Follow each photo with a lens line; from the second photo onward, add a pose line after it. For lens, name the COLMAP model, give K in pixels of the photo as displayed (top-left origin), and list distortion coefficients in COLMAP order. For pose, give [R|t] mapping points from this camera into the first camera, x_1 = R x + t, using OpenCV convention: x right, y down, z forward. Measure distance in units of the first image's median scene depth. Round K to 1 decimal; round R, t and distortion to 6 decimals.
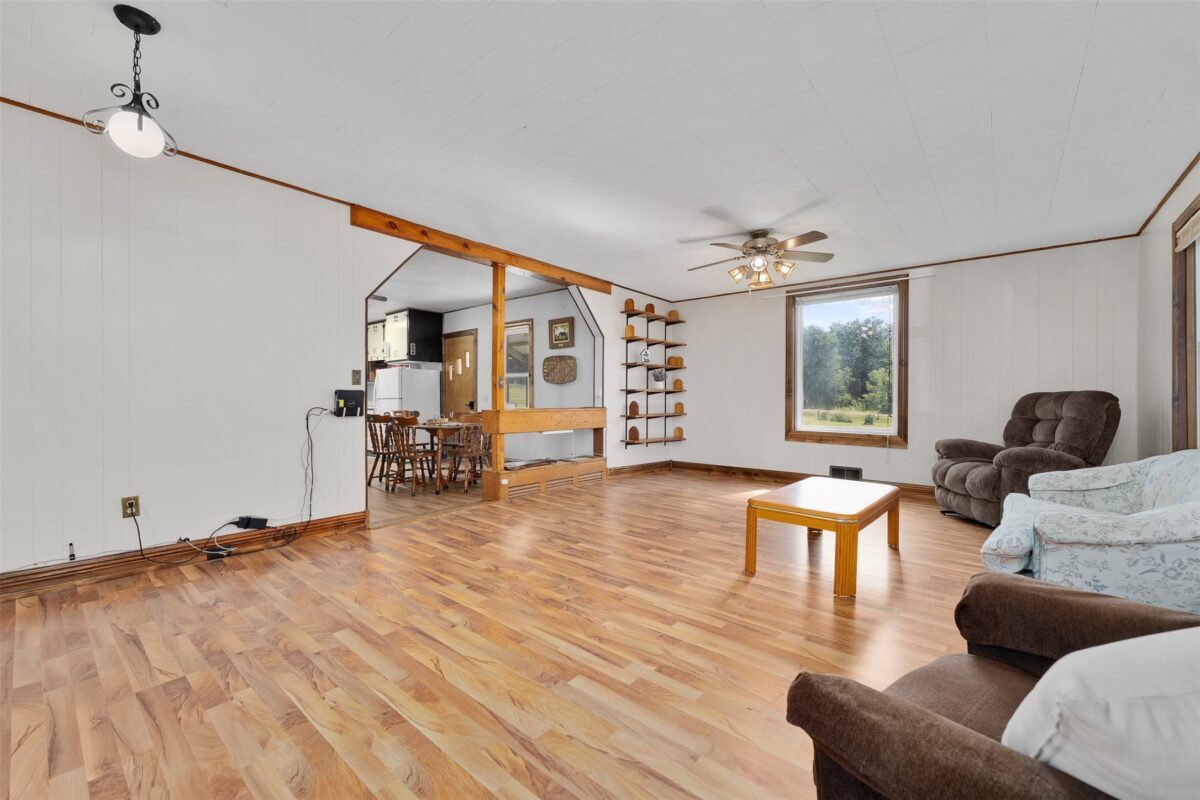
lens RADIAL K [[484.6, 0, 590.0], [0, 484.6, 398.5], [0, 0, 1]] dist [0.000920, -0.000121]
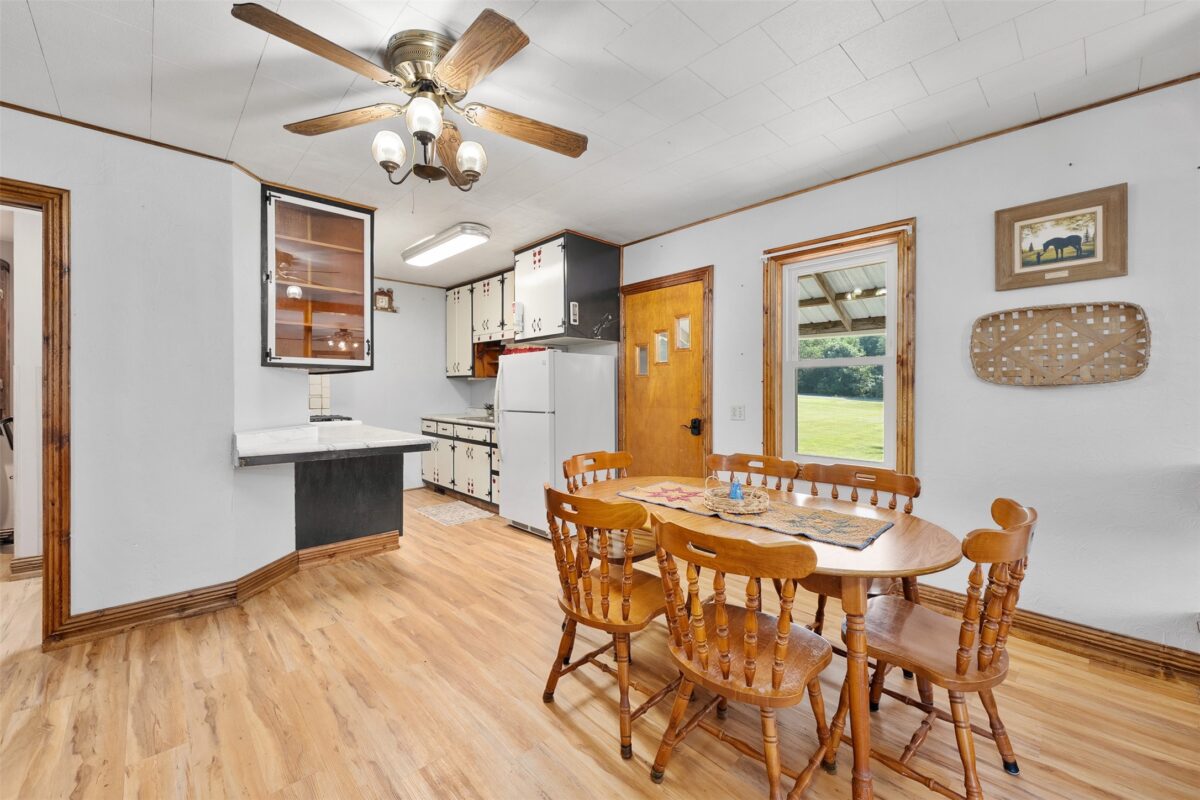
lens RADIAL K [[484.6, 0, 601.7], [0, 484.6, 392.3], [0, 0, 1]] dist [0.000920, -0.000121]
pose [[0.994589, -0.000630, -0.103885, -0.597023], [0.001260, 0.999981, 0.005993, -0.050097], [0.103879, -0.006091, 0.994571, 1.063629]]
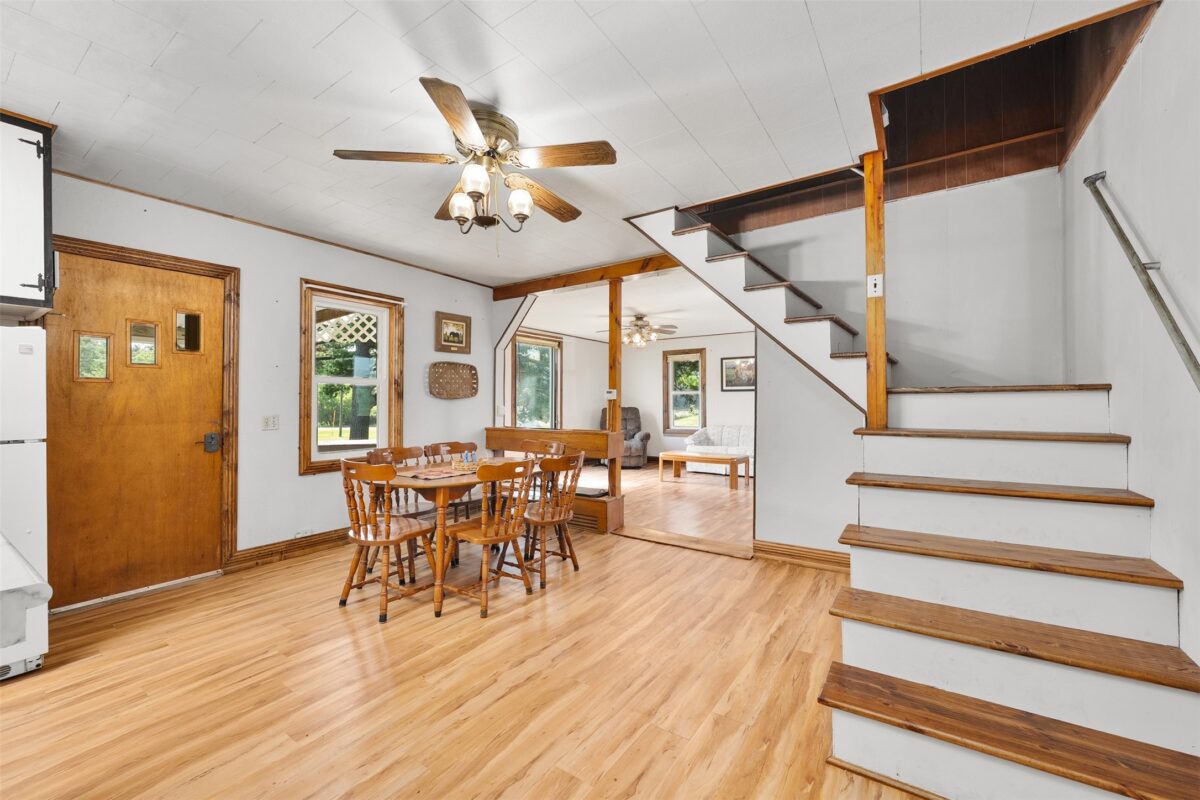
lens RADIAL K [[484.6, 0, 597.9], [0, 484.6, 400.8], [0, 0, 1]] dist [0.000920, -0.000121]
pose [[-0.112422, 0.002046, 0.993658, -1.450159], [0.001159, 0.999997, -0.001928, -0.046070], [-0.993660, 0.000934, -0.112424, 1.475768]]
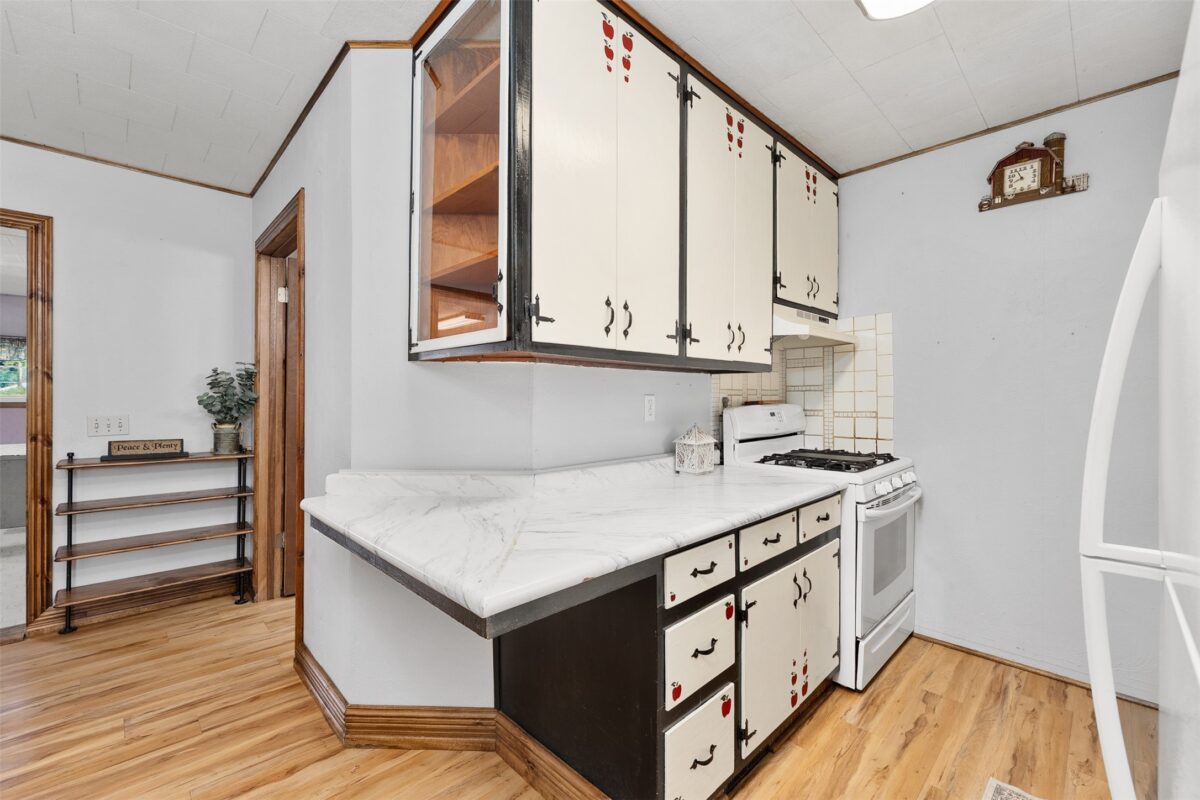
lens RADIAL K [[493.7, 0, 592.5], [0, 493.7, 398.5], [0, 0, 1]] dist [-0.007186, 0.000207]
pose [[-0.098738, -0.006952, -0.995089, -0.780663], [-0.000240, 0.999976, -0.006962, -0.049681], [0.995113, -0.000449, -0.098738, 2.006892]]
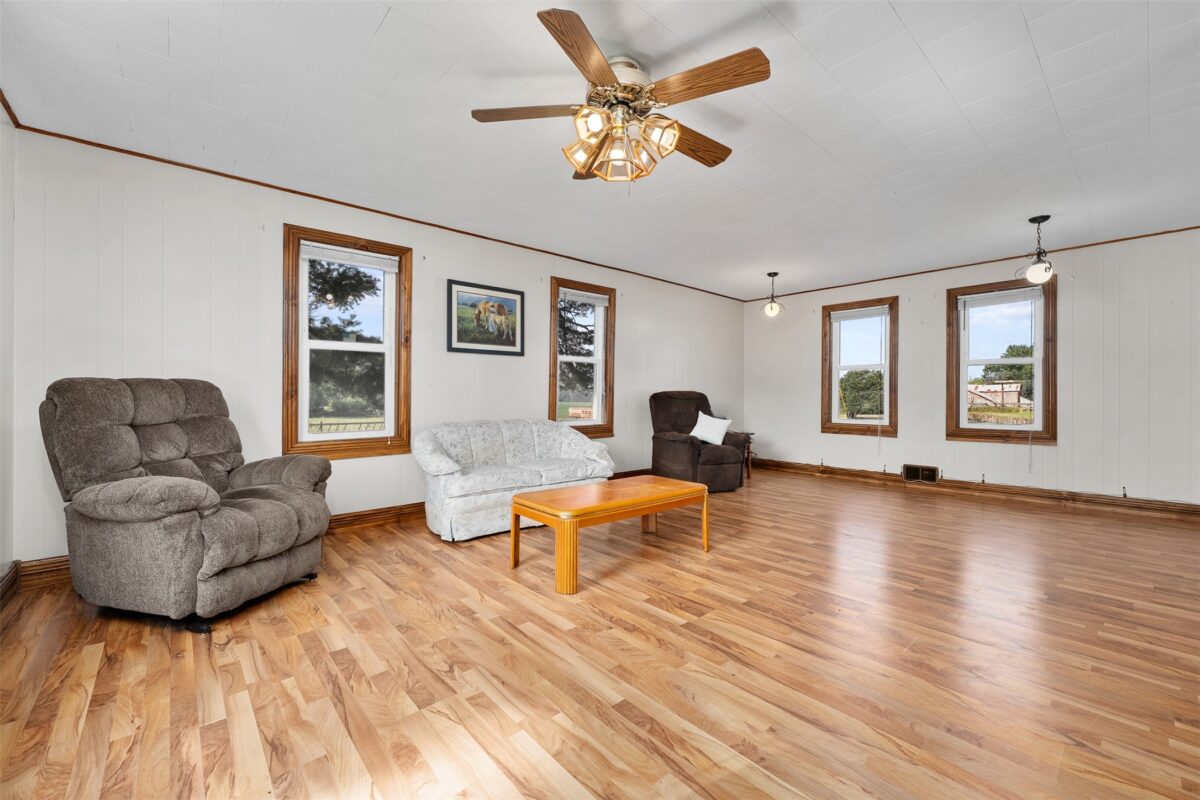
lens RADIAL K [[484.6, 0, 604.7], [0, 484.6, 390.2], [0, 0, 1]] dist [0.000920, -0.000121]
pose [[-0.992414, -0.008482, 0.122644, 0.333118], [-0.009553, 0.999921, -0.008147, -0.000094], [-0.122565, -0.009257, -0.992417, 1.664756]]
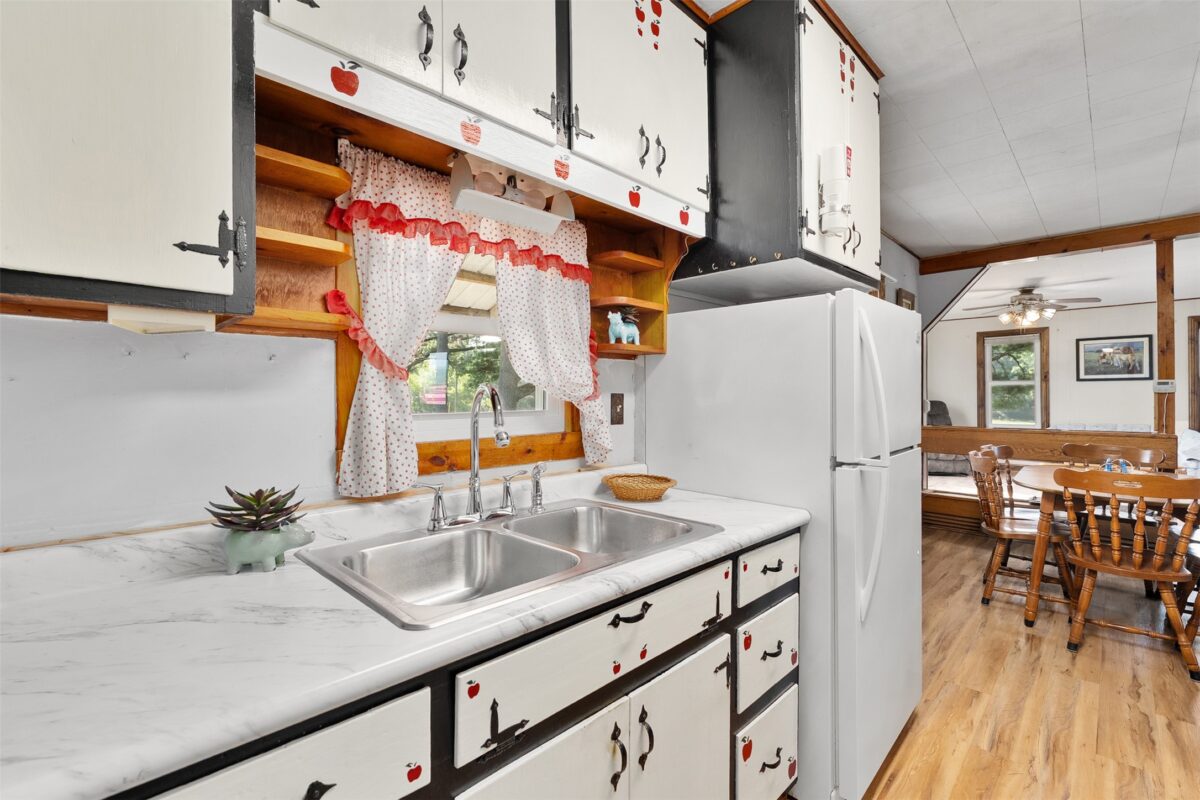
lens RADIAL K [[520.8, 0, 589.7], [0, 520.8, 393.5], [0, 0, 1]] dist [0.002979, -0.002733]
pose [[0.080425, -0.001304, 0.996760, -1.355738], [0.003093, 0.999995, 0.001059, -0.054205], [-0.996756, 0.002998, 0.080428, 2.344726]]
